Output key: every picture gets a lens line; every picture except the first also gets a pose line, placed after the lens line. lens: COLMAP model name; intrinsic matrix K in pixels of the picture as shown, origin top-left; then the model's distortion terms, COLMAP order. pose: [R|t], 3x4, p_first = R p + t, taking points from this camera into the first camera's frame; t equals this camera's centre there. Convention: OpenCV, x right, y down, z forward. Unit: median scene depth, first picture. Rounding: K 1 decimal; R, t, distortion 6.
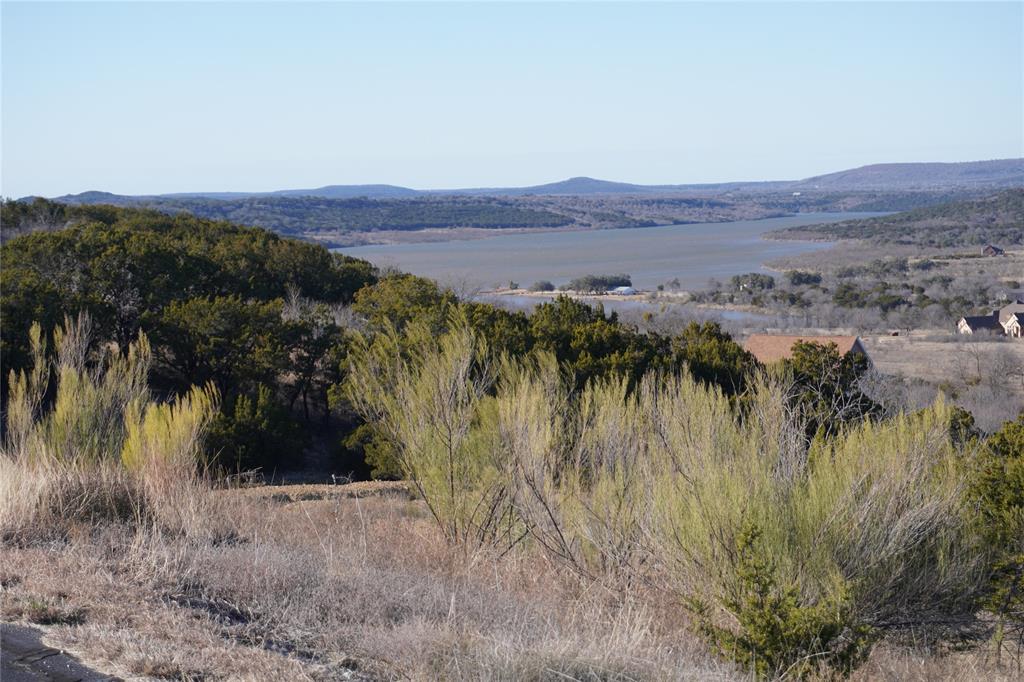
lens RADIAL K [[2214.9, 0, 512.0], [0, 2214.9, 341.0], [0, 0, 1]] dist [0.014221, 0.063598]
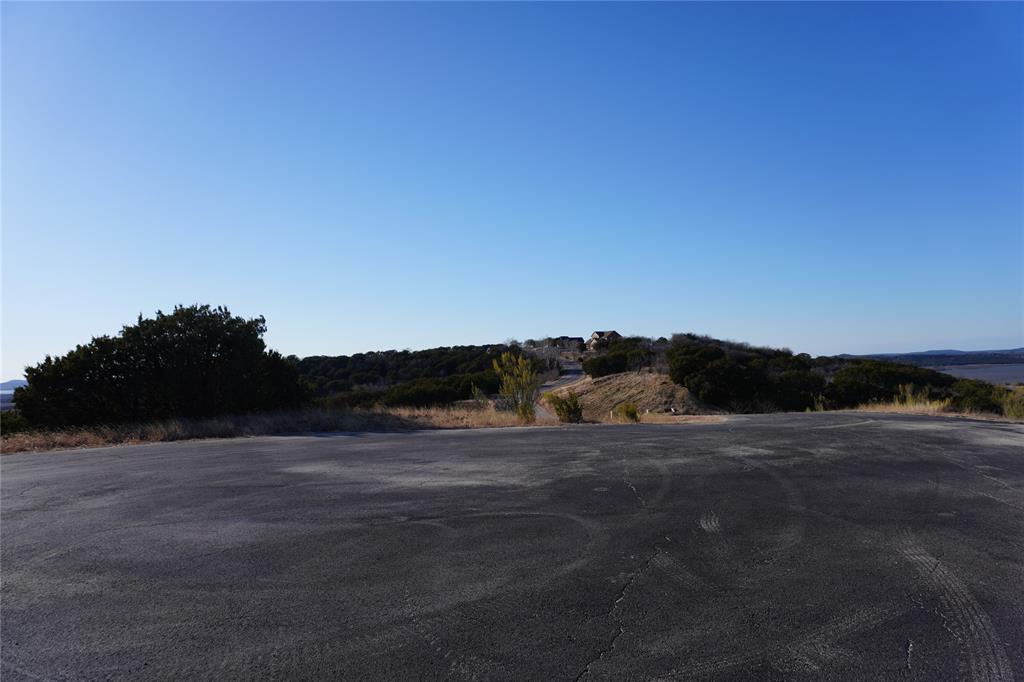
lens RADIAL K [[697.7, 0, 512.0], [0, 697.7, 341.0], [0, 0, 1]] dist [-0.043199, 0.024490]
pose [[0.813164, -0.026310, -0.581440, -0.009859], [-0.024336, 0.996567, -0.079130, 0.012204], [0.581526, 0.078496, 0.809732, -0.230122]]
